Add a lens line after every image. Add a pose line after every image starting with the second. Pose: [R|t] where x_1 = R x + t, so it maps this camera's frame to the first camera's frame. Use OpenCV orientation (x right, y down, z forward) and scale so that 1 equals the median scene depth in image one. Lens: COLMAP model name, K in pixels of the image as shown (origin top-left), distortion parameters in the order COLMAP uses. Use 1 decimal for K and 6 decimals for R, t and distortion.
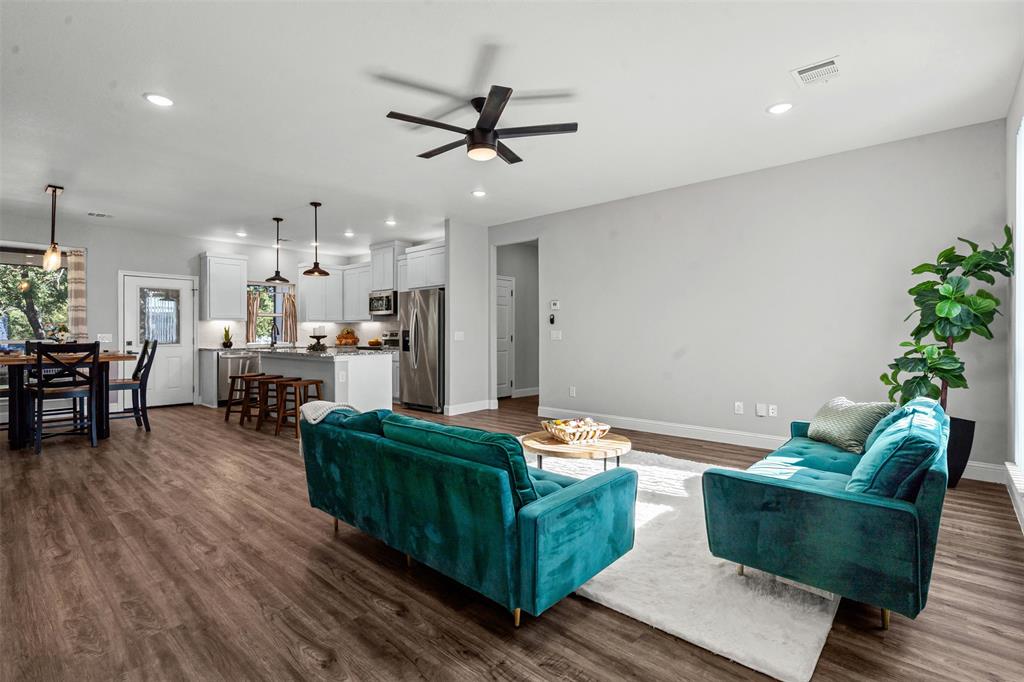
lens RADIAL K [[478.2, 0, 503.0], [0, 478.2, 318.9], [0, 0, 1]] dist [-0.001491, -0.000070]
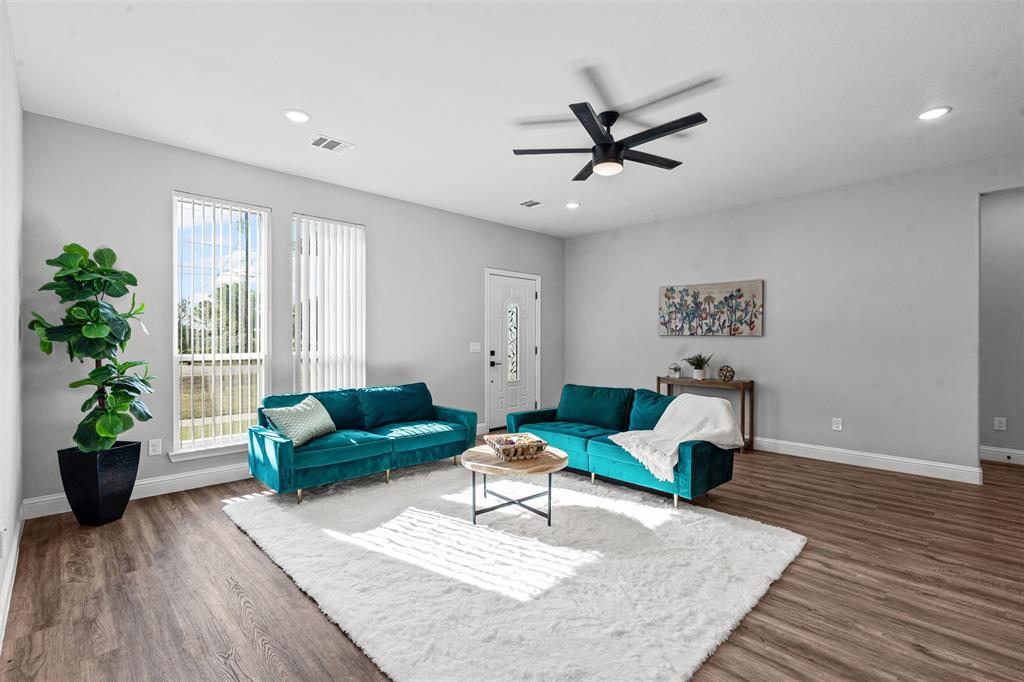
lens RADIAL K [[467.9, 0, 511.1], [0, 467.9, 340.7], [0, 0, 1]] dist [0.001922, 0.000964]
pose [[-0.998494, 0.001428, 0.054836, 0.043334], [0.000046, 0.999682, -0.025198, 0.016147], [-0.054855, -0.025158, -0.998177, 0.854026]]
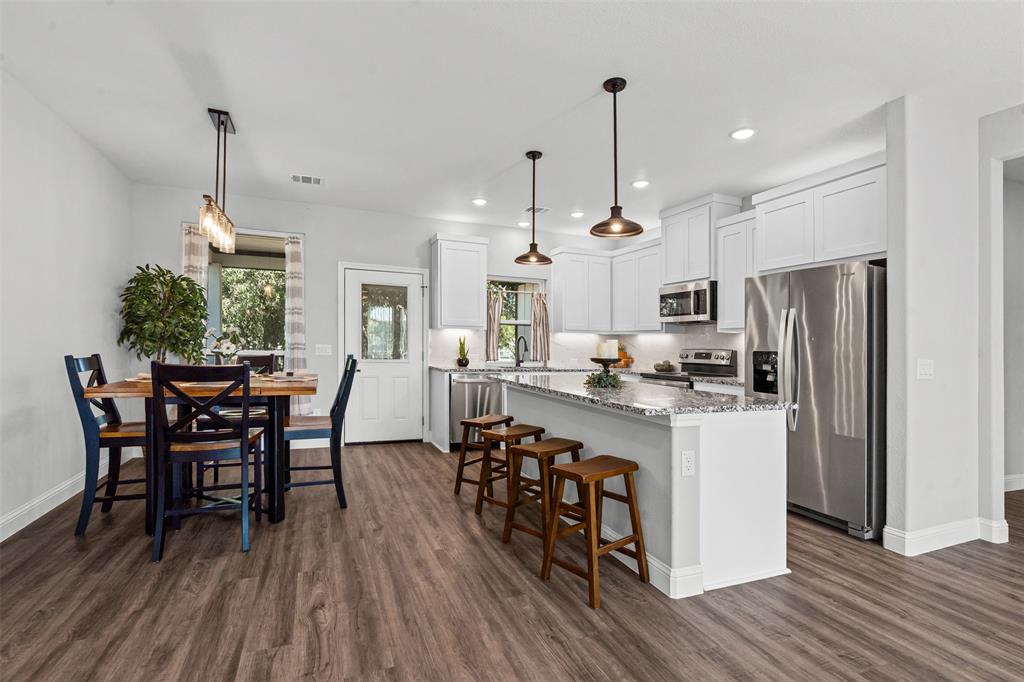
lens RADIAL K [[482.6, 0, 507.1], [0, 482.6, 316.4], [0, 0, 1]] dist [0.007218, -0.000030]
pose [[0.903079, -0.003963, -0.429457, -0.215083], [-0.009096, 0.999557, -0.028353, 0.003957], [0.429379, 0.029512, 0.902642, 0.392006]]
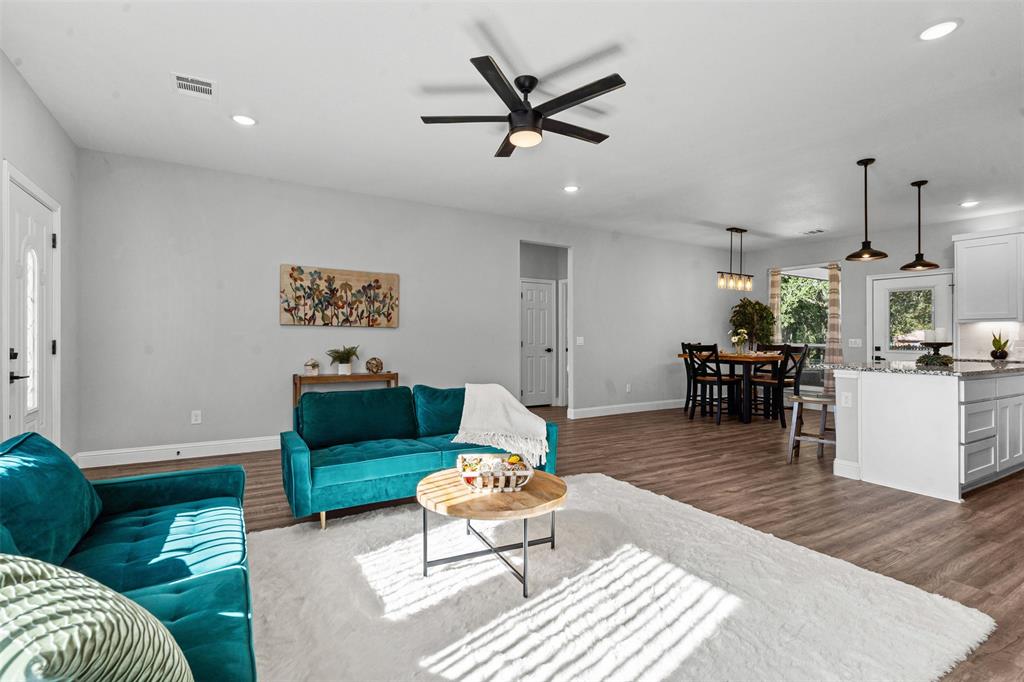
lens RADIAL K [[476.2, 0, 504.8], [0, 476.2, 338.0], [0, 0, 1]] dist [-0.001467, 0.000334]
pose [[-0.295871, 0.001164, -0.955227, 0.358244], [0.022597, 0.999728, -0.005781, 0.015653], [0.954961, -0.023296, -0.295817, 0.526716]]
